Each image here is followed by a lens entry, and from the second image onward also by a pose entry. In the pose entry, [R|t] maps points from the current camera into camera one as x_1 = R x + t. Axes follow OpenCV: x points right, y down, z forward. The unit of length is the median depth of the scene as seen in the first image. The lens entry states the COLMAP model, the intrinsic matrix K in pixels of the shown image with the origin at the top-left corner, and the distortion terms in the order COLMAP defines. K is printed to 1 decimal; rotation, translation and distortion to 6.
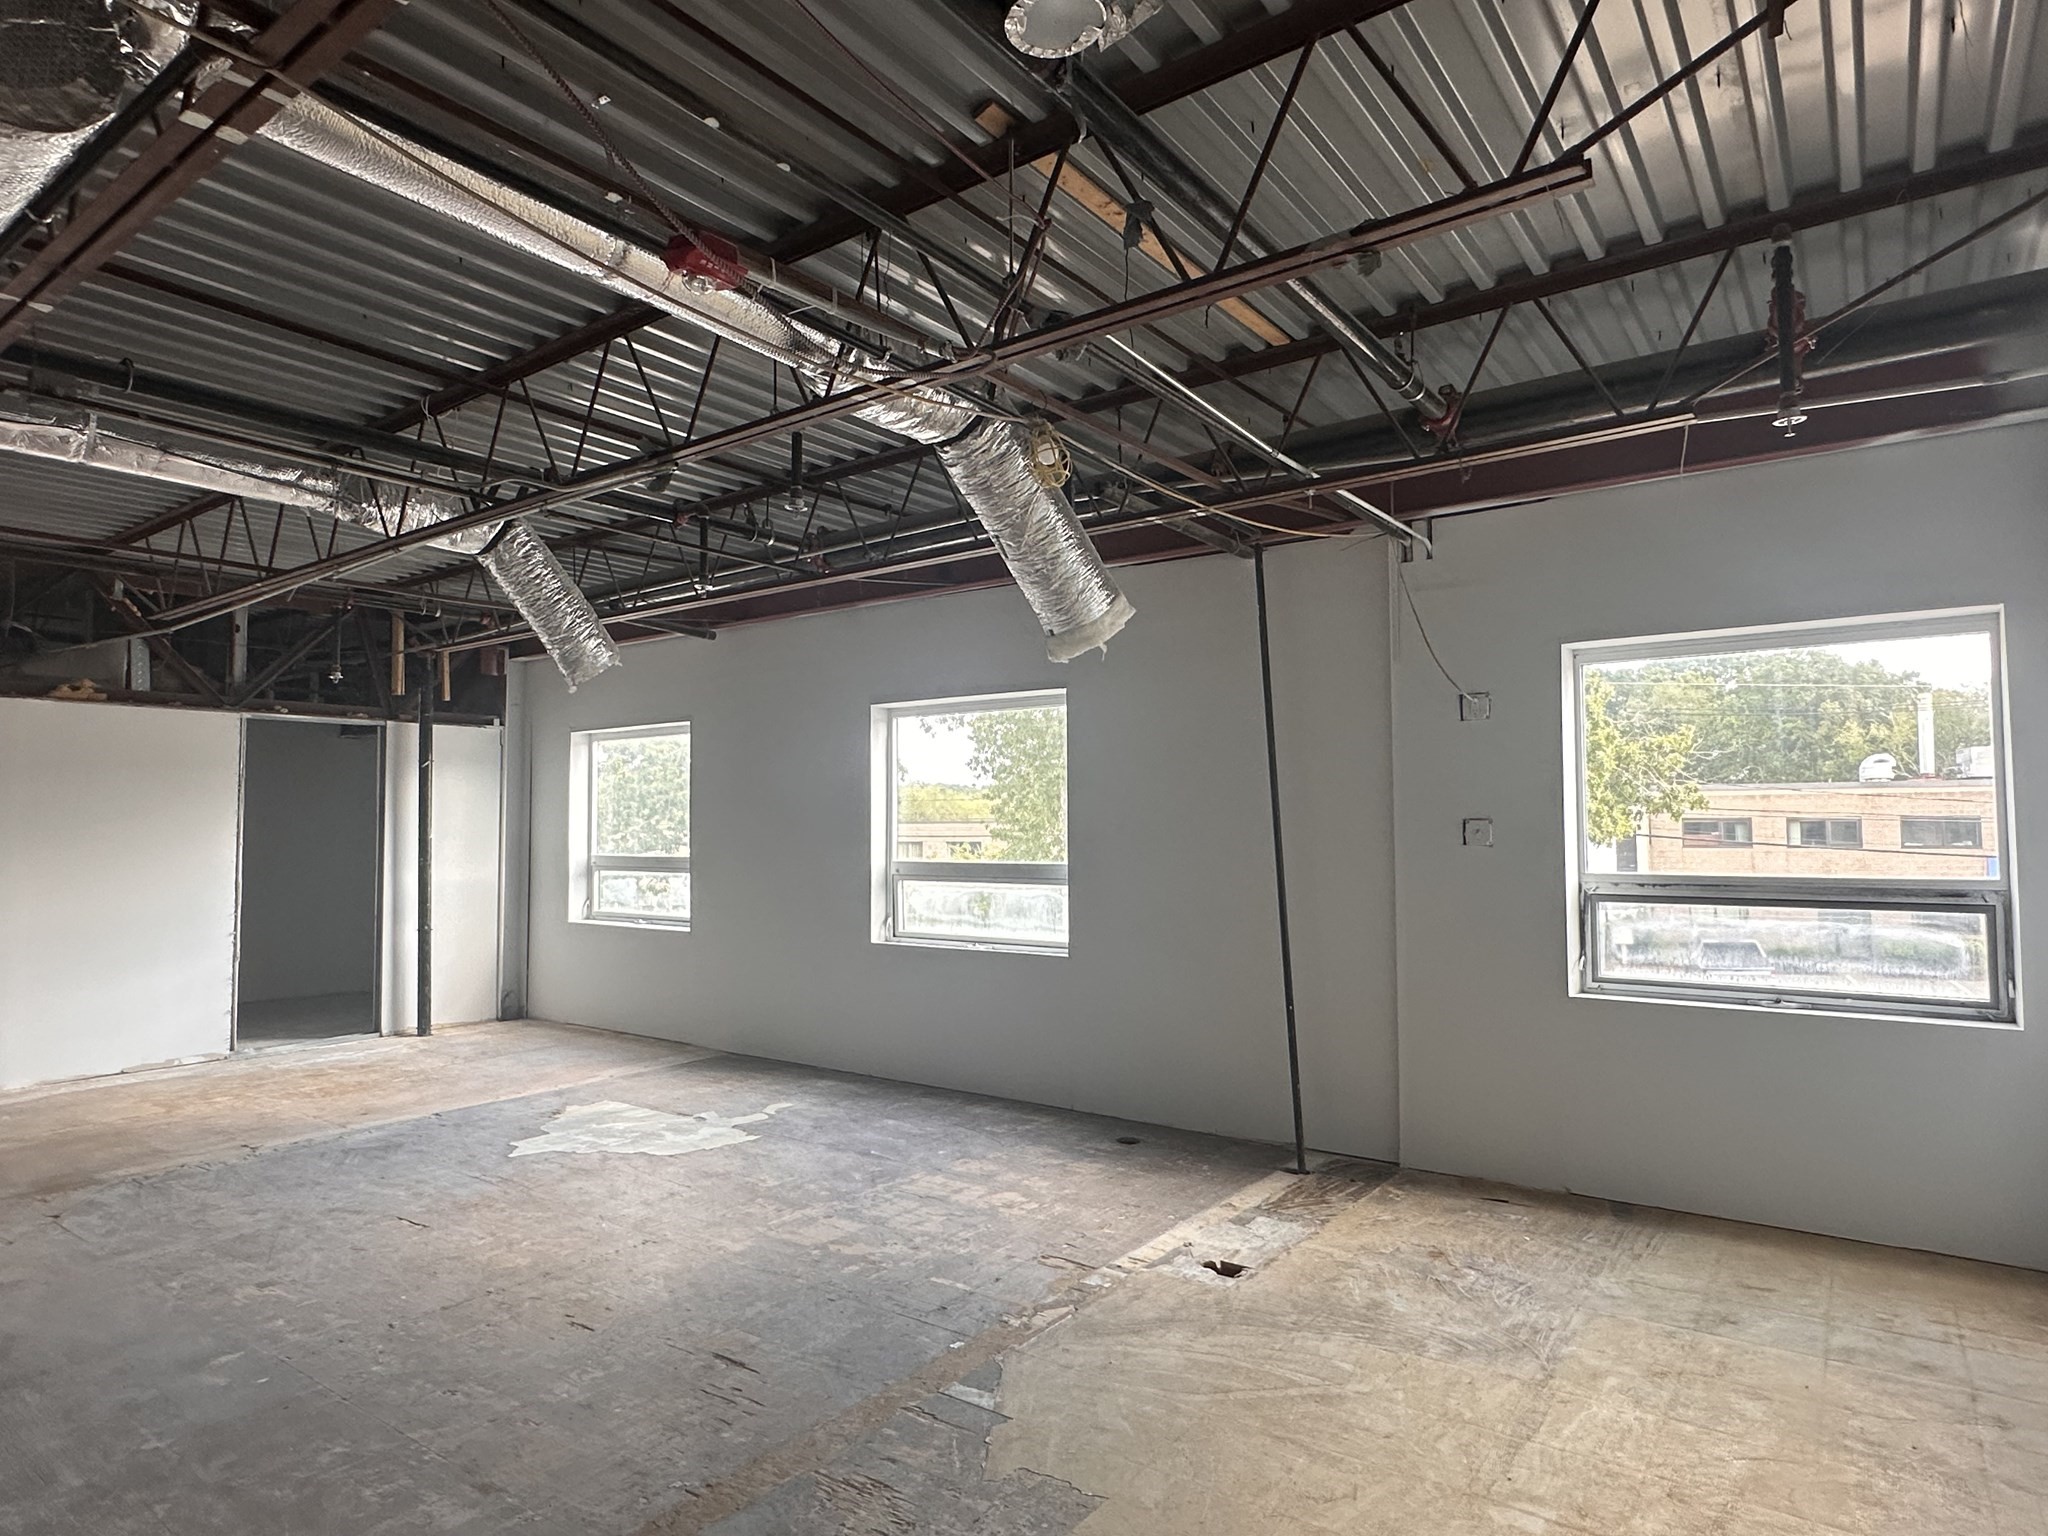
lens RADIAL K [[1176.4, 0, 1018.1], [0, 1176.4, 766.9], [0, 0, 1]] dist [-0.002751, 0.001359]
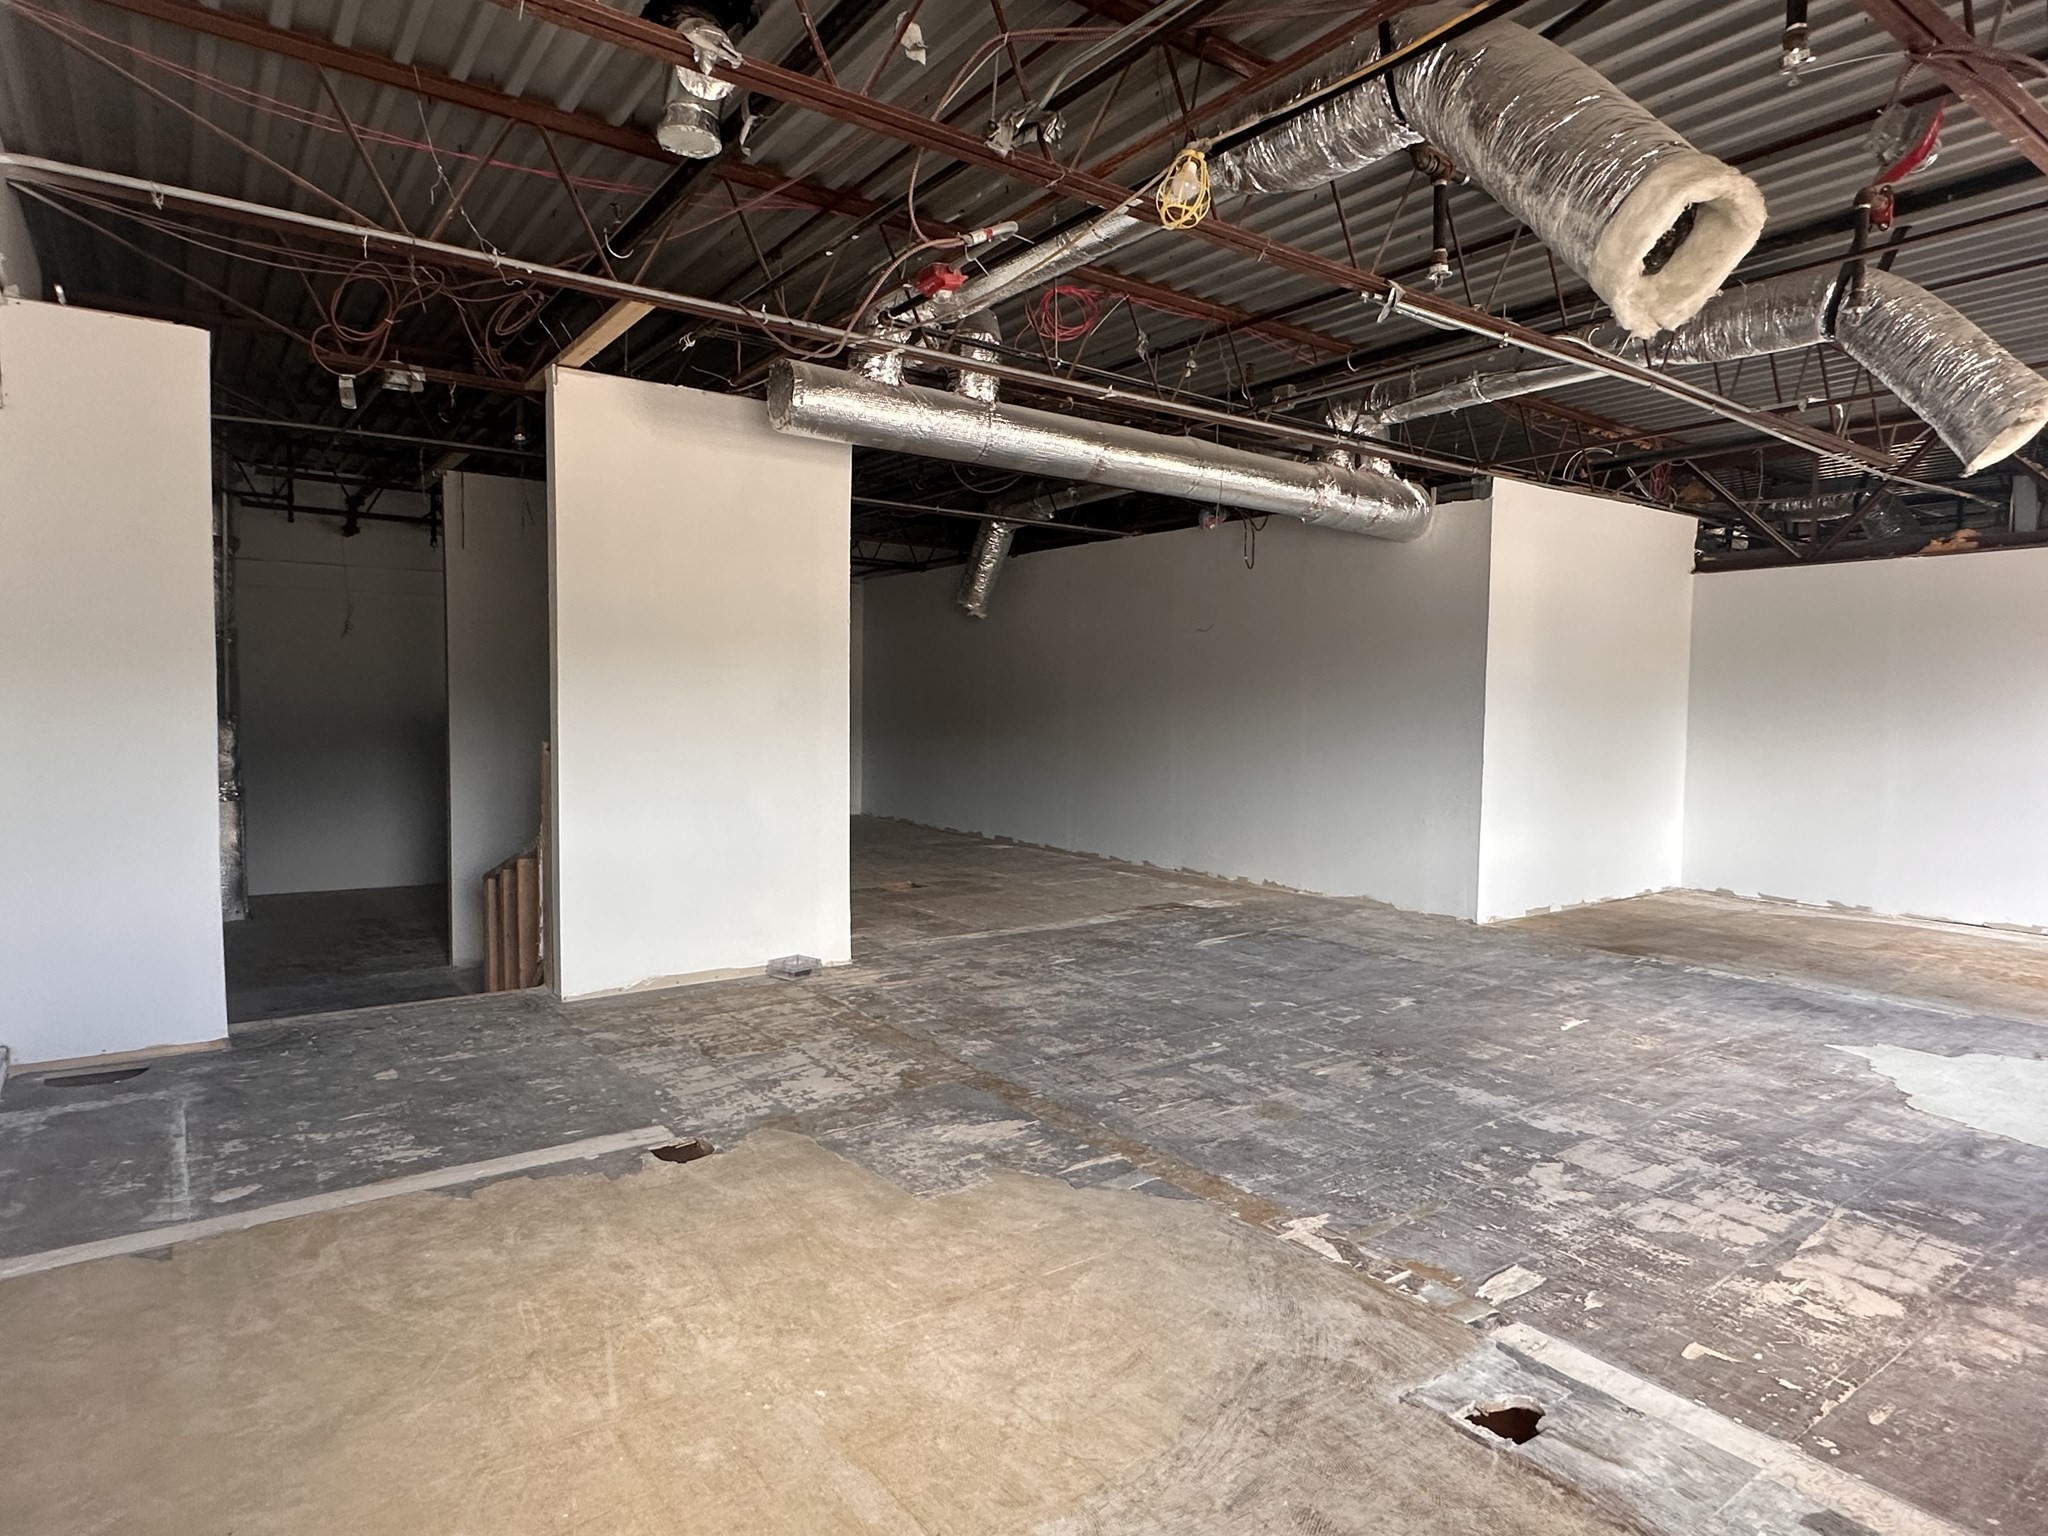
lens RADIAL K [[1176.4, 0, 1018.1], [0, 1176.4, 766.9], [0, 0, 1]] dist [-0.002751, 0.001359]
pose [[-0.305038, 0.054718, -0.950767, 0.665759], [0.038590, 0.998238, 0.045069, 0.081192], [0.951558, -0.022943, -0.306612, 0.853429]]
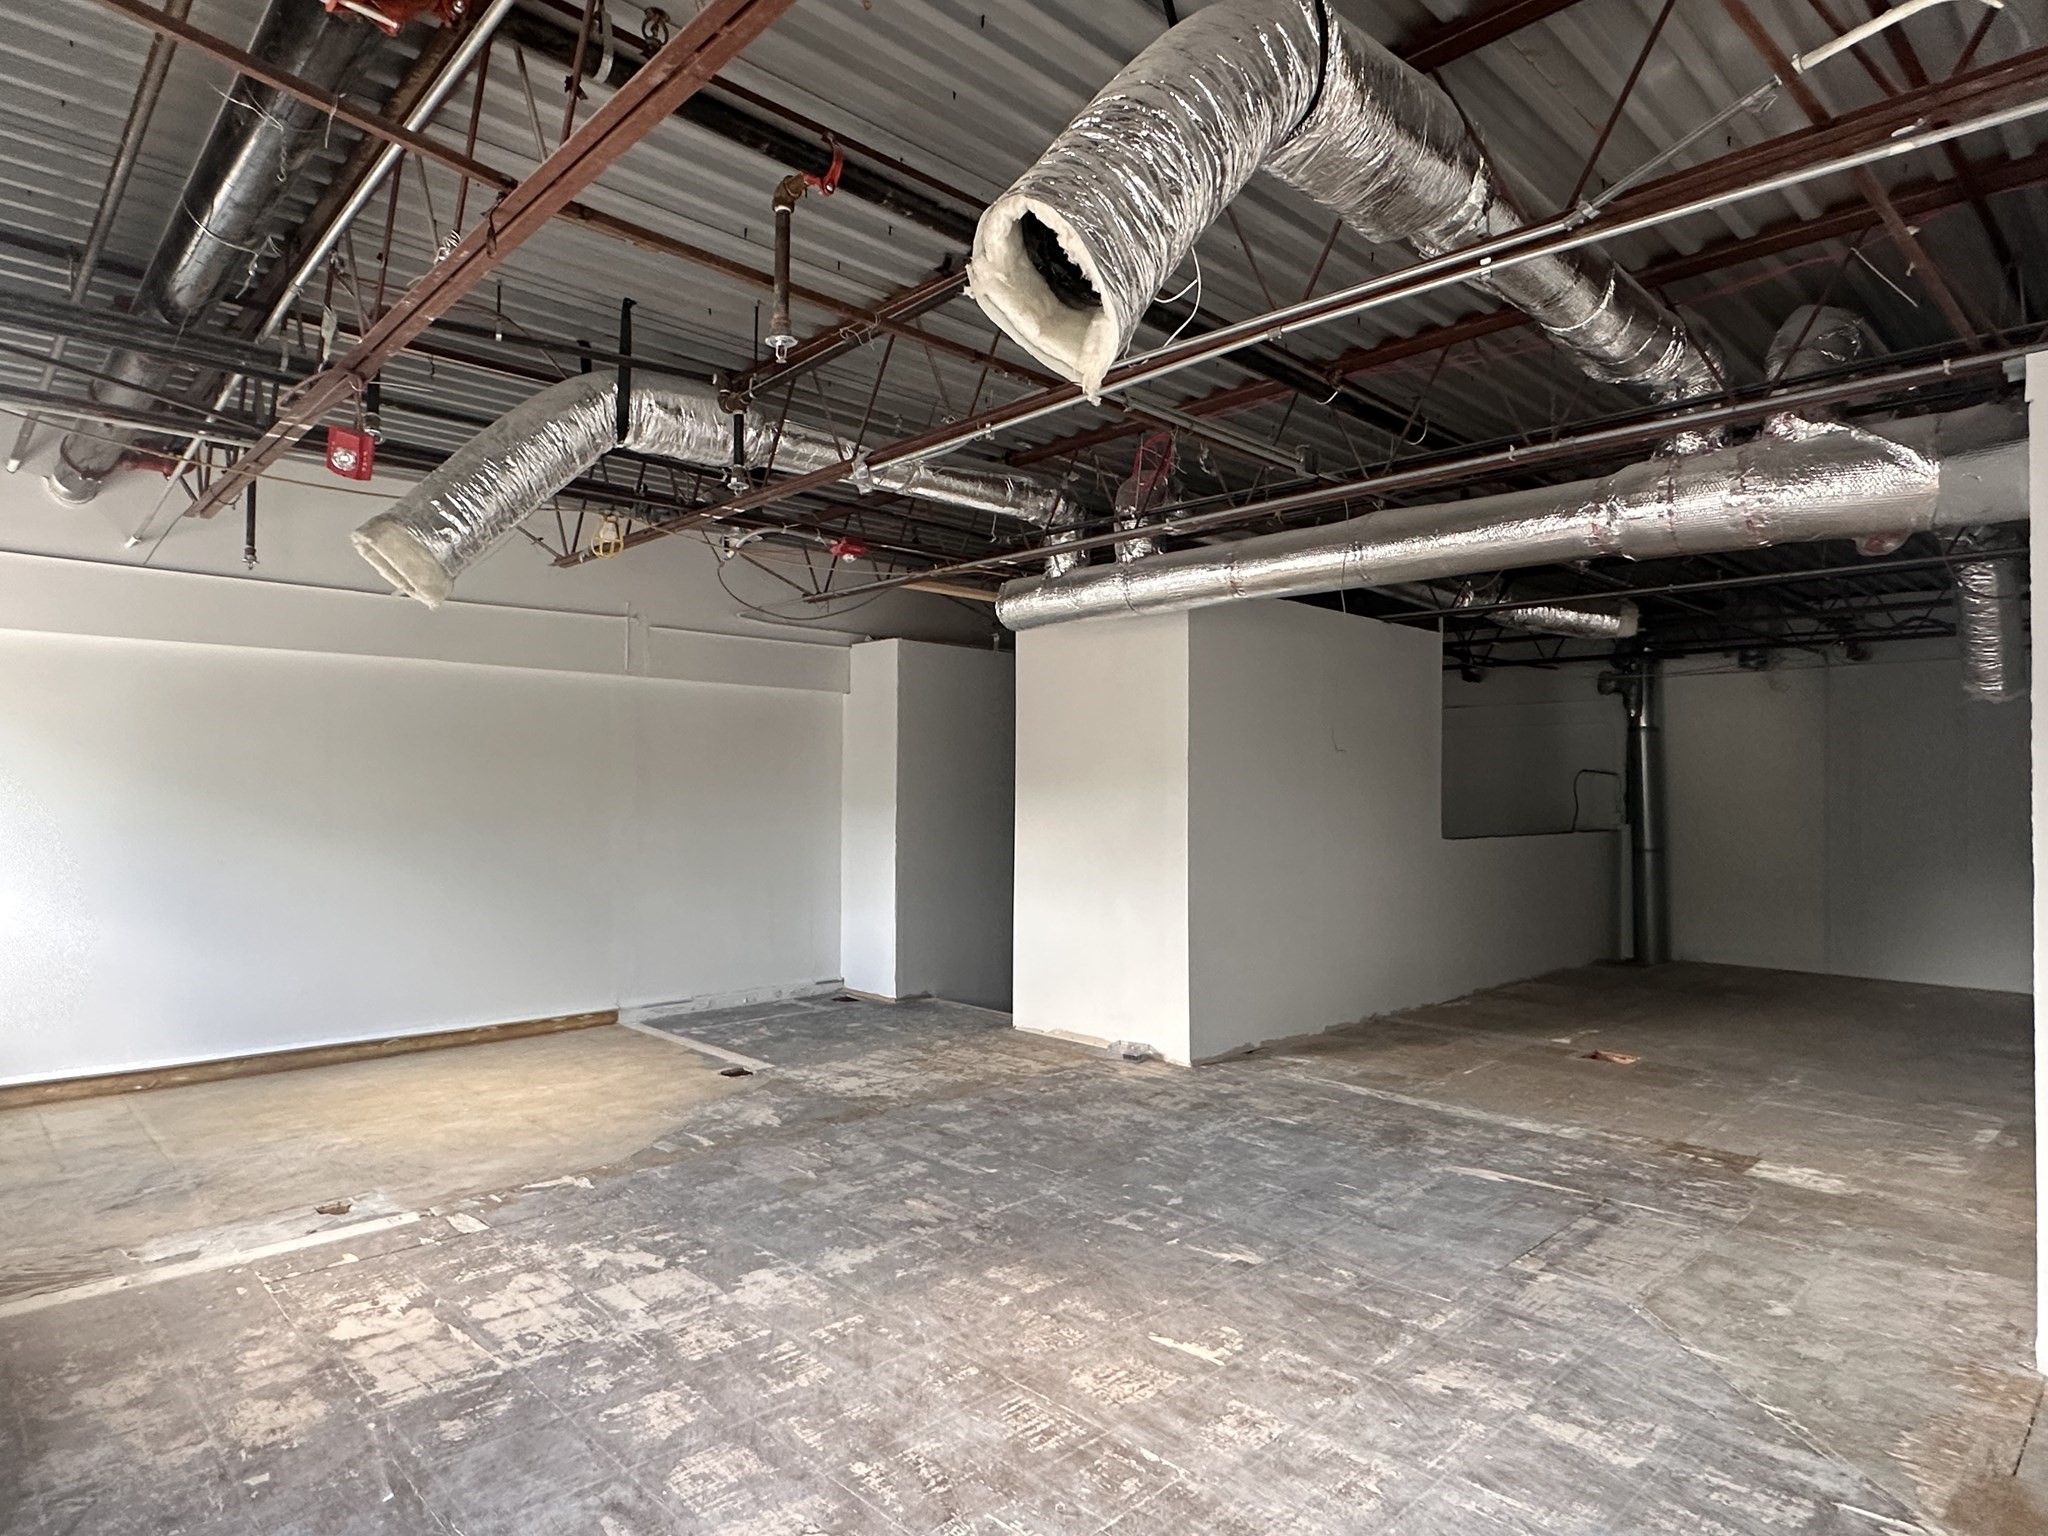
lens RADIAL K [[1176.4, 0, 1018.1], [0, 1176.4, 766.9], [0, 0, 1]] dist [-0.002751, 0.001359]
pose [[-0.984991, 0.003139, 0.172579, -0.544741], [-0.009796, 0.997207, -0.074047, 0.092785], [-0.172329, -0.074626, -0.982209, 1.747283]]
